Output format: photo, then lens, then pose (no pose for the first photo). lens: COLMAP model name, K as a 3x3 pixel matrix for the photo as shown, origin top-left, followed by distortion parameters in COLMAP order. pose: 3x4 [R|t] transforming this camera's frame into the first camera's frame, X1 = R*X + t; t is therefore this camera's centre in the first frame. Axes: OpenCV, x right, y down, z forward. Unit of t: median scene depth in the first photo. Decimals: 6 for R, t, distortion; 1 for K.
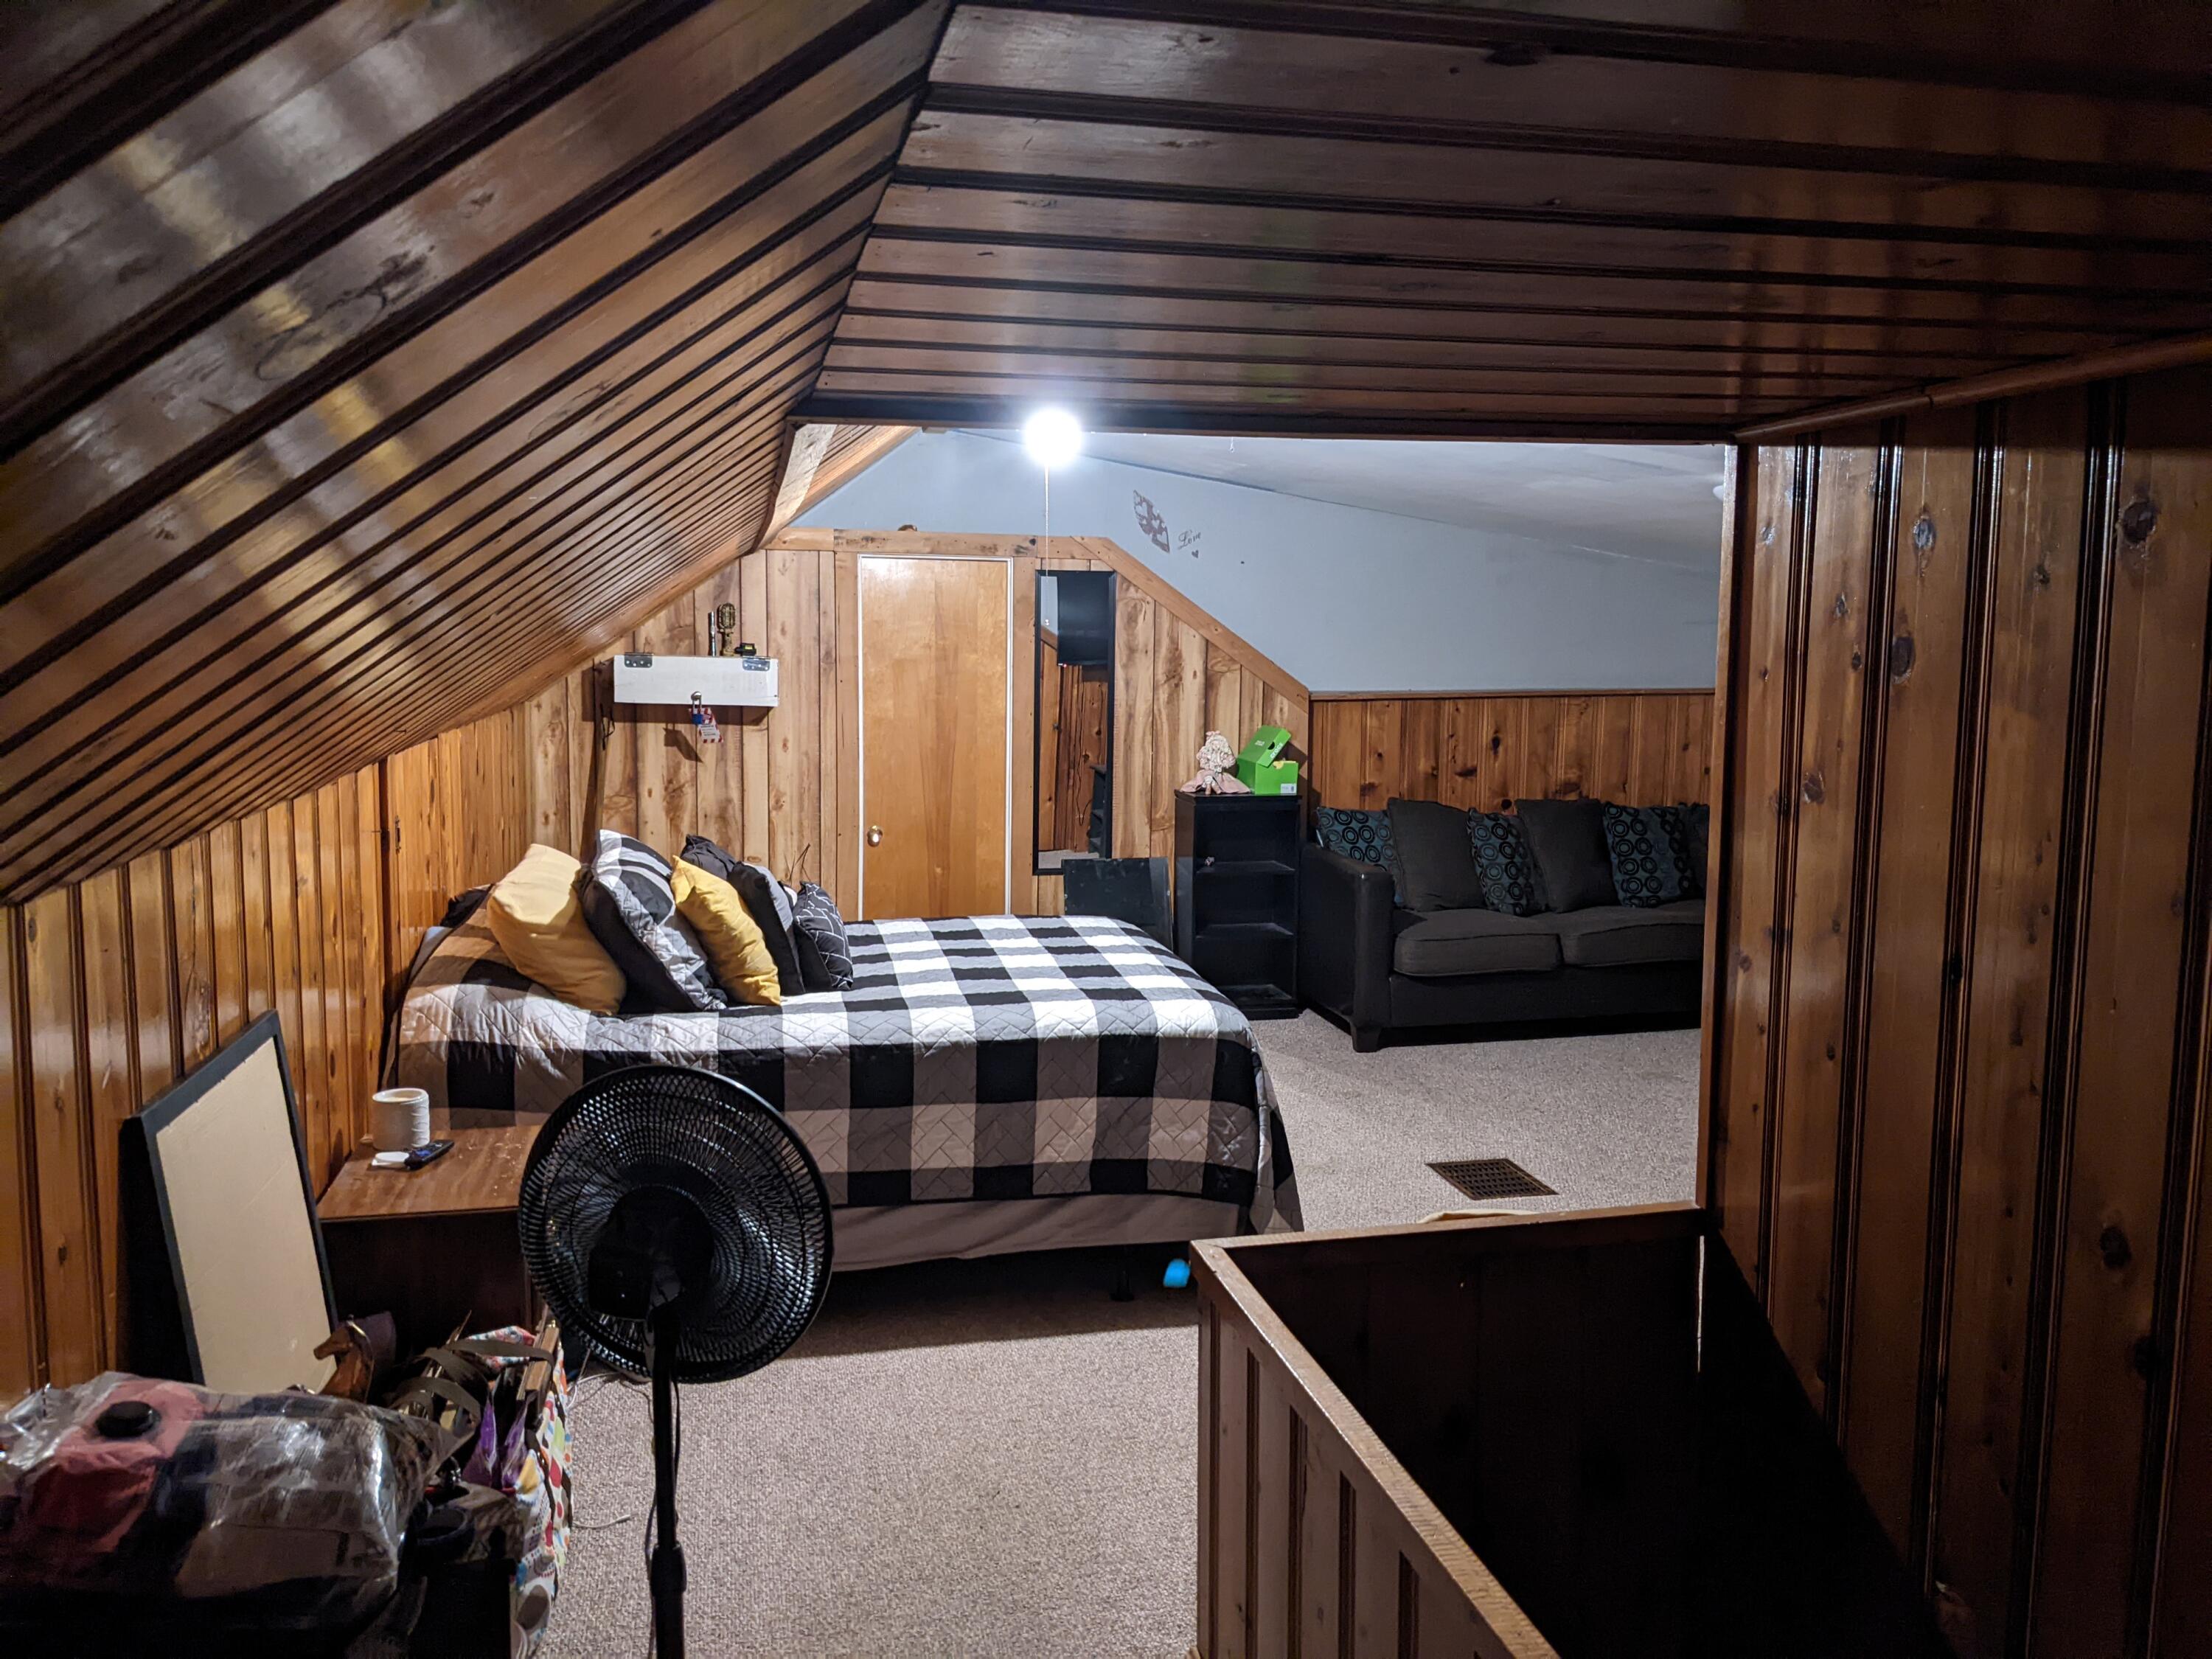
lens RADIAL K [[1772.2, 0, 1104.7], [0, 1772.2, 833.9], [0, 0, 1]] dist [0.058242, -0.092102]
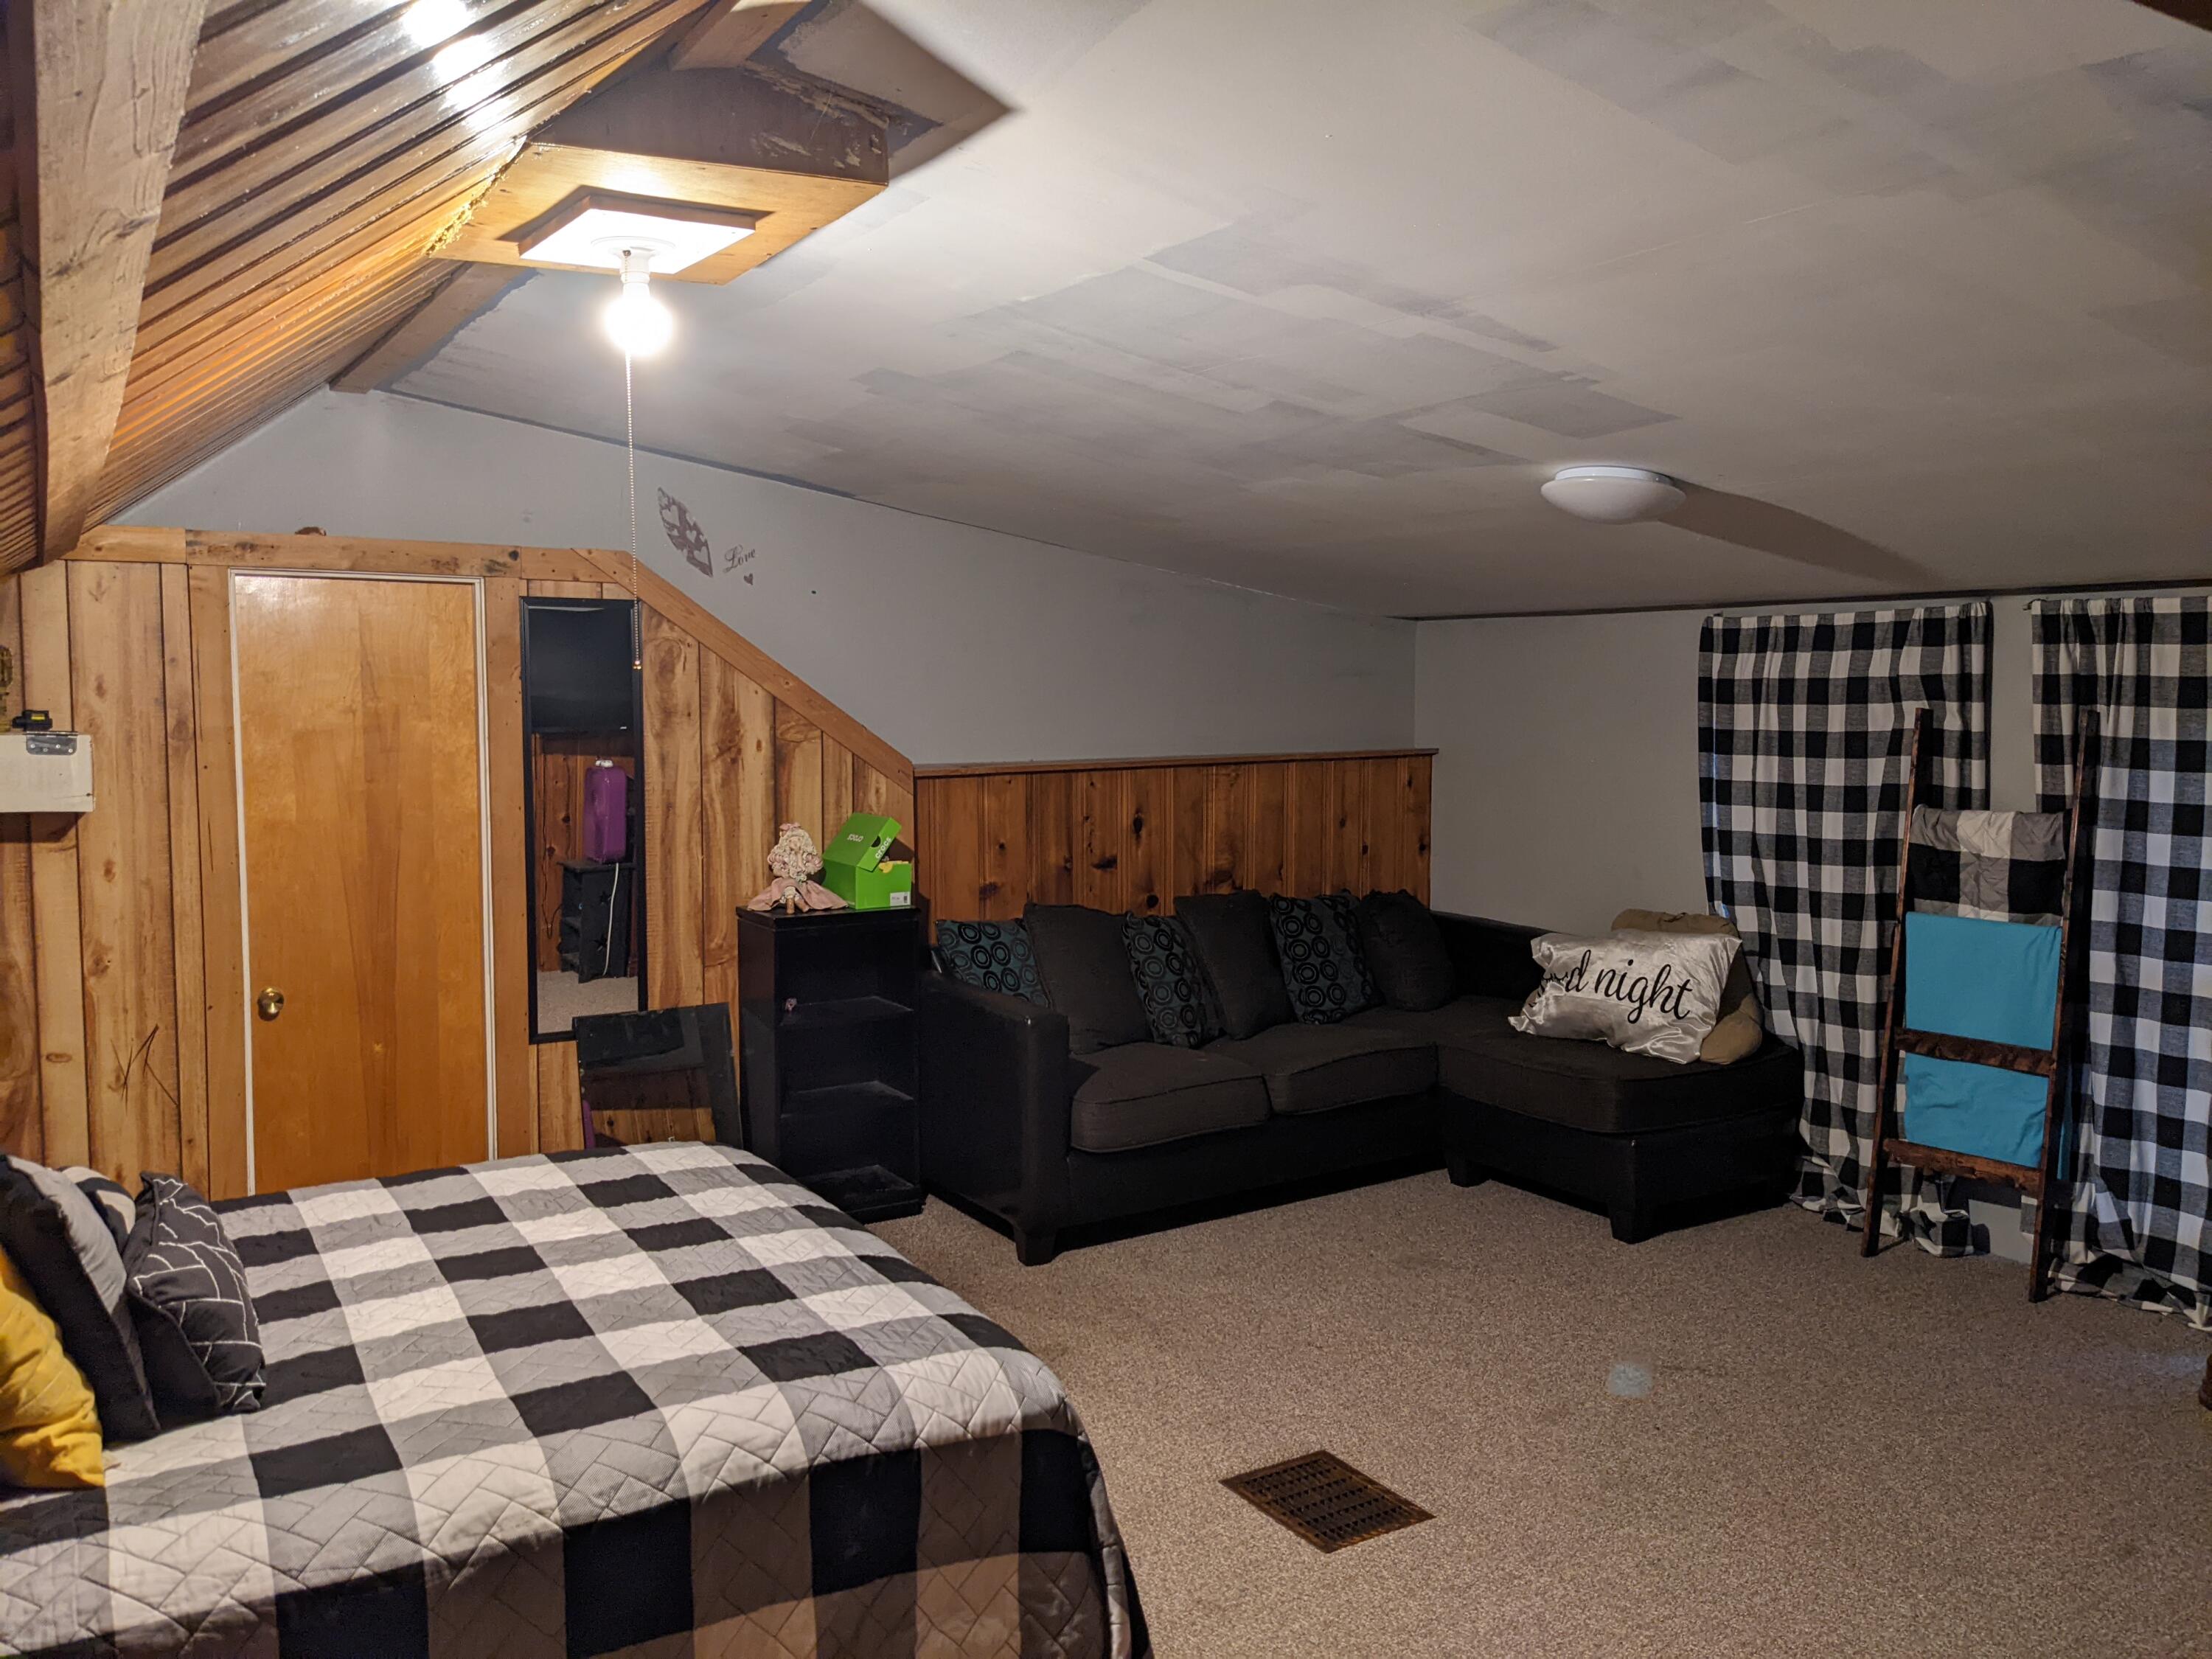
lens RADIAL K [[1772.2, 0, 1123.2], [0, 1772.2, 834.2], [0, 0, 1]] dist [0.058242, -0.092102]
pose [[0.944700, -0.035337, 0.326025, -0.046447], [0.045903, 0.998639, -0.024770, -0.030396], [-0.324706, 0.038366, 0.945037, 0.282142]]
